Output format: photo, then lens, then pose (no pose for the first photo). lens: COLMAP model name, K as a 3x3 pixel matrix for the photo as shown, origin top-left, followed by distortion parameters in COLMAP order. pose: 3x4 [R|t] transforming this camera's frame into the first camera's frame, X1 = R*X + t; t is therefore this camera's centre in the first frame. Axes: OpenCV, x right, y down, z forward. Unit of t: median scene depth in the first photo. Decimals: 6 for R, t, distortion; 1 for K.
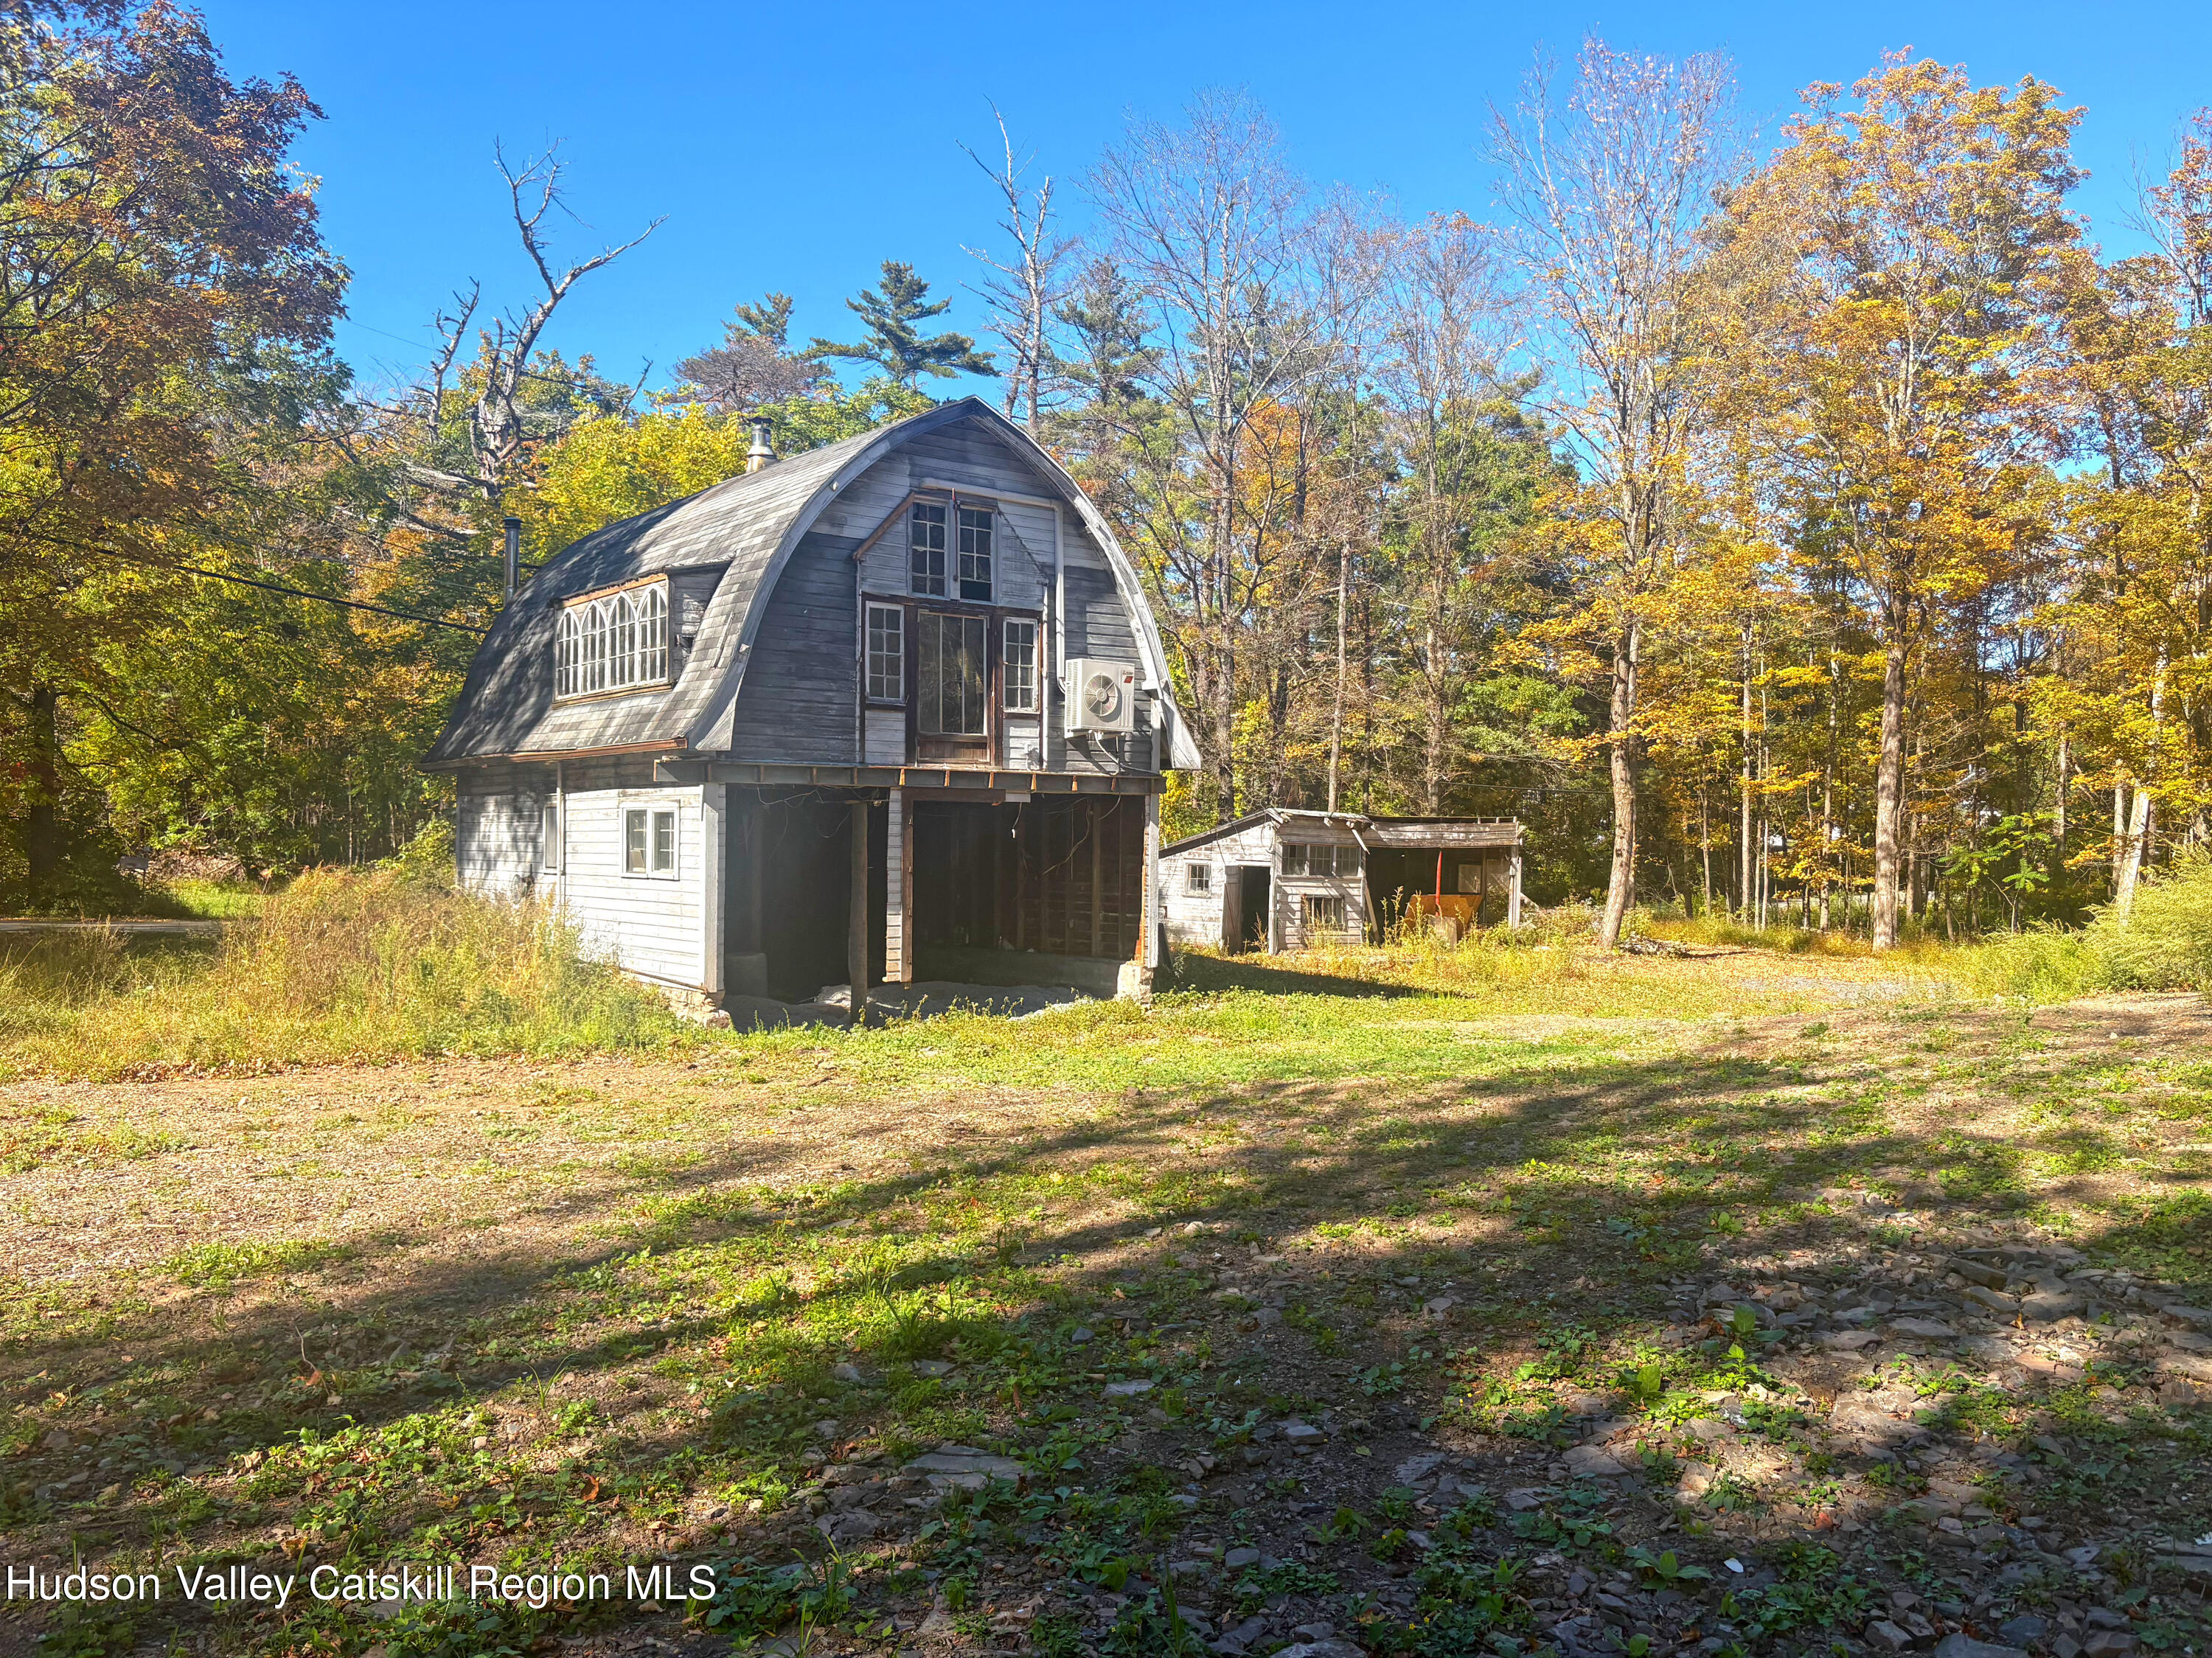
lens RADIAL K [[1822.7, 0, 1200.6], [0, 1822.7, 835.6], [0, 0, 1]] dist [0.053579, -0.032096]
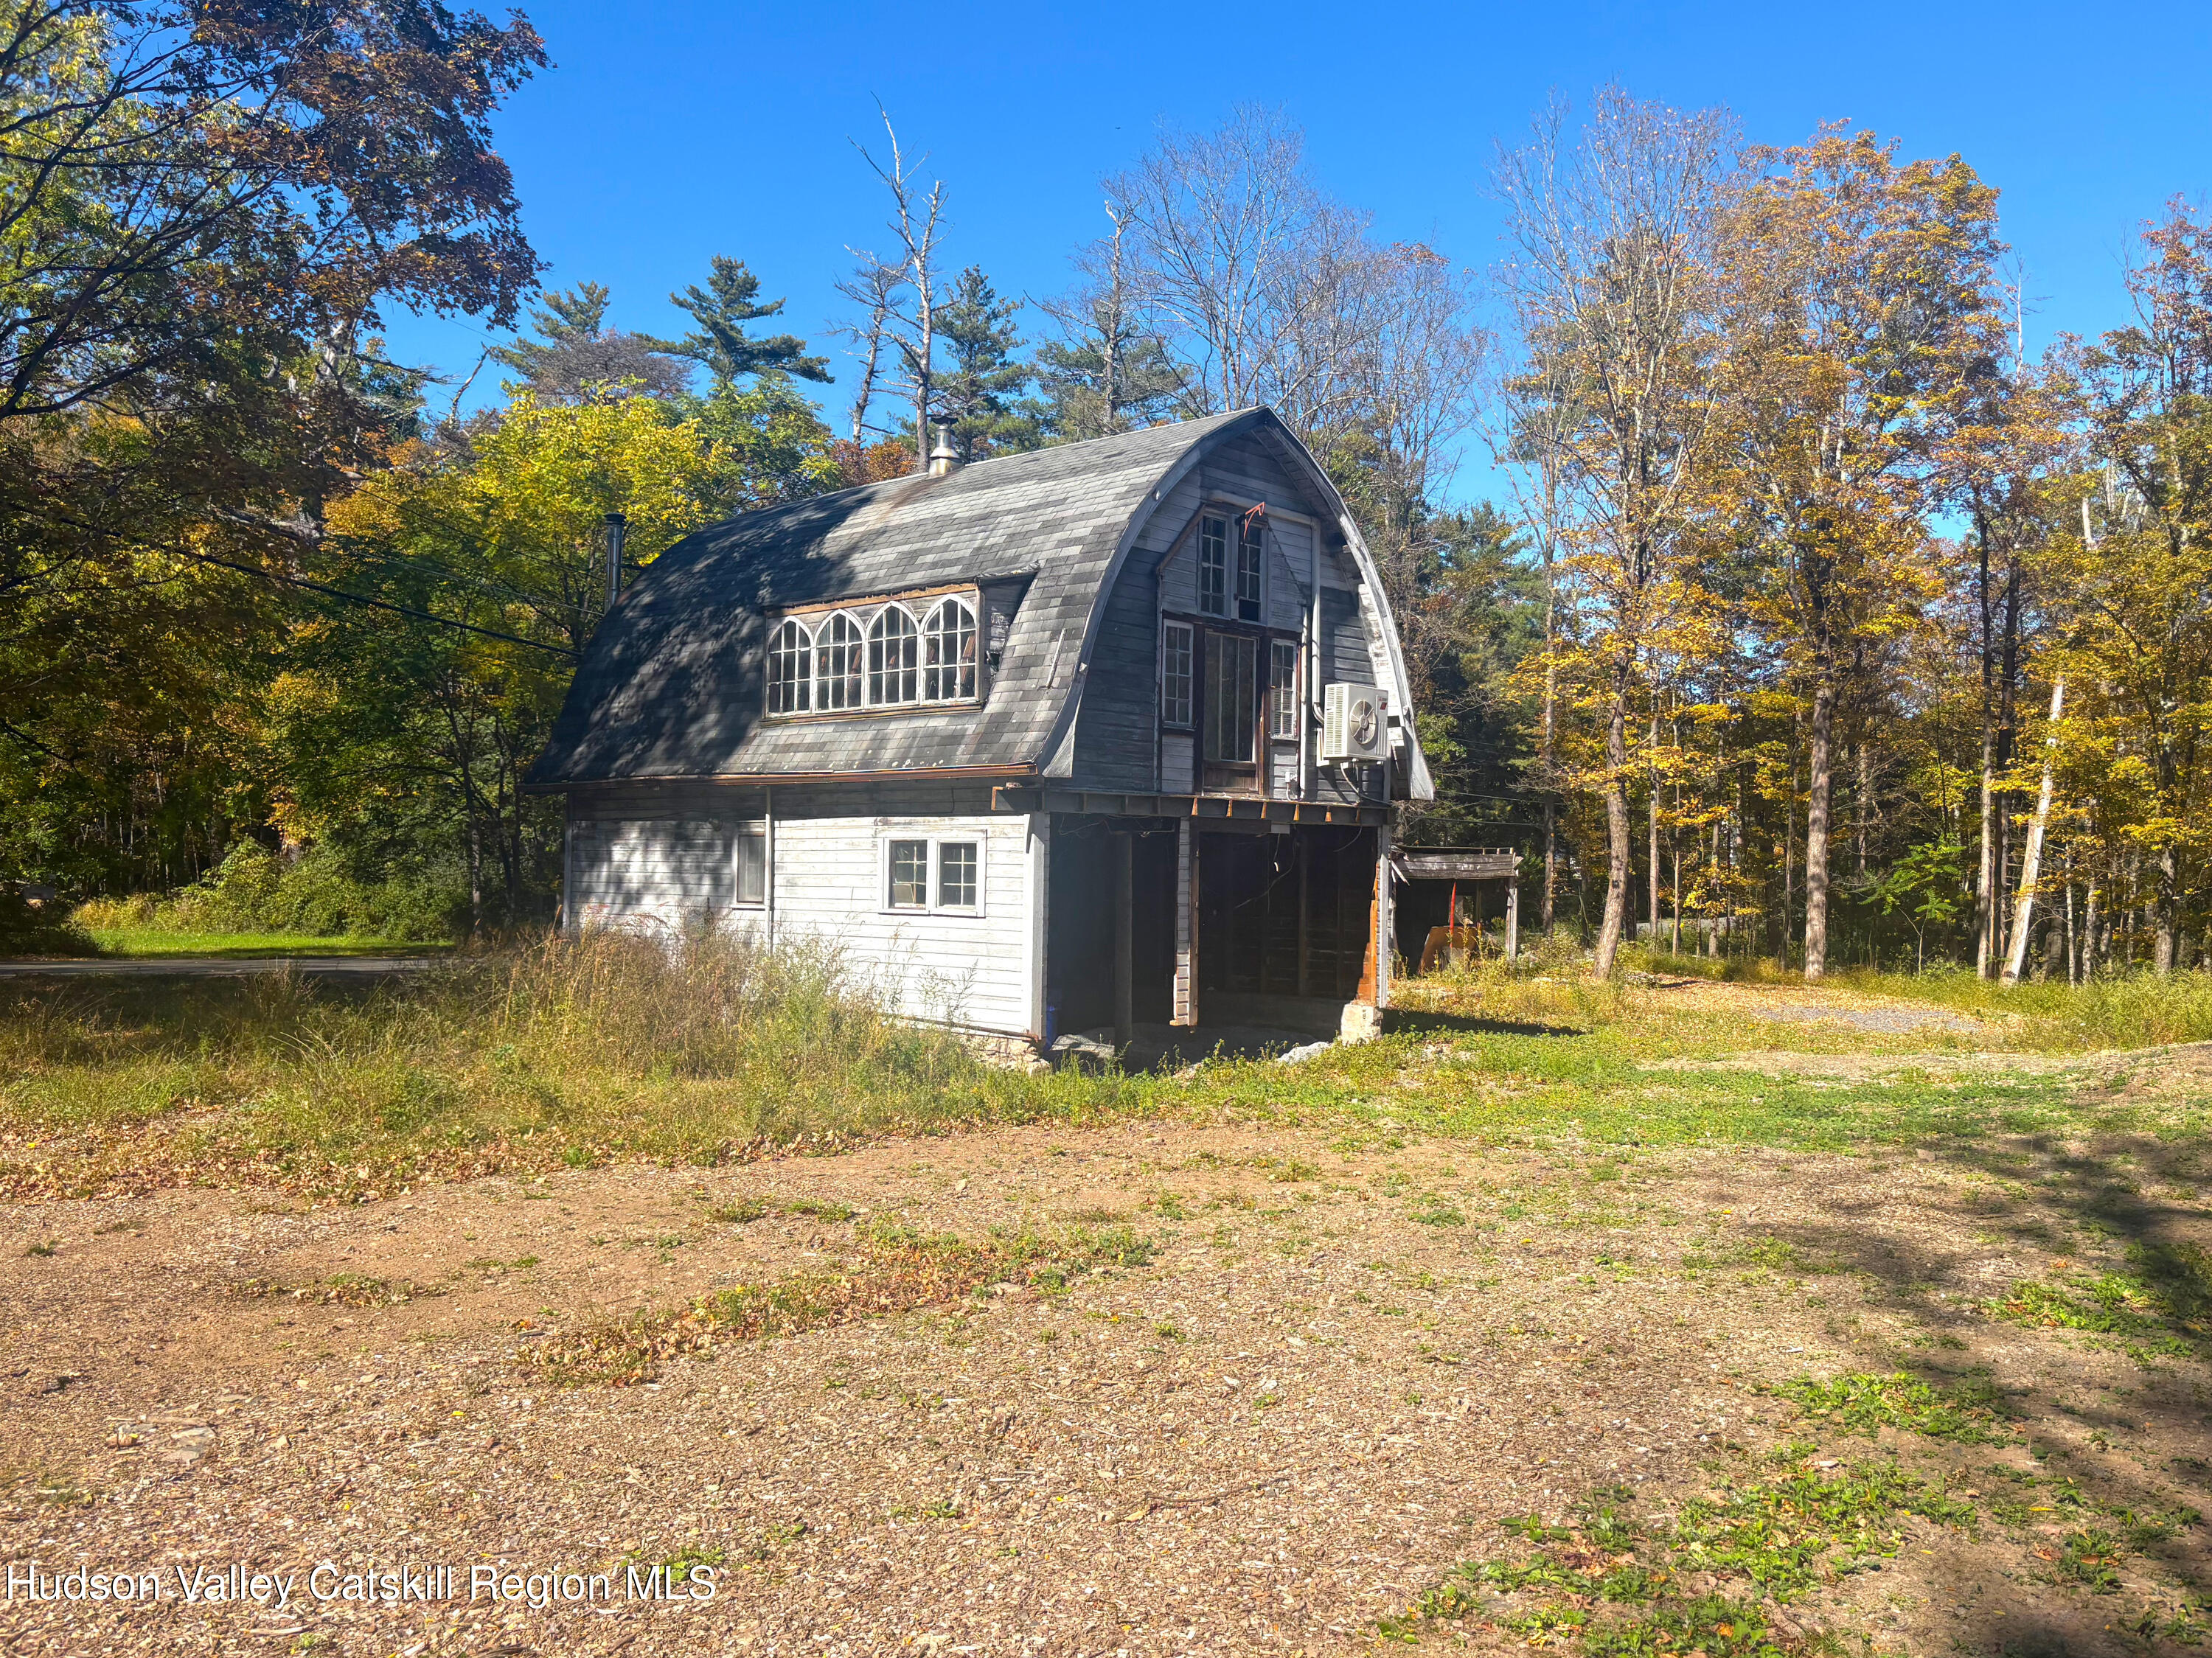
lens RADIAL K [[1822.7, 0, 1174.2], [0, 1822.7, 835.6], [0, 0, 1]] dist [0.053579, -0.032096]
pose [[0.983643, 0.006647, 0.180004, -0.322187], [-0.004281, 0.999899, -0.013525, -0.004360], [-0.180076, 0.012533, 0.983573, 0.076272]]
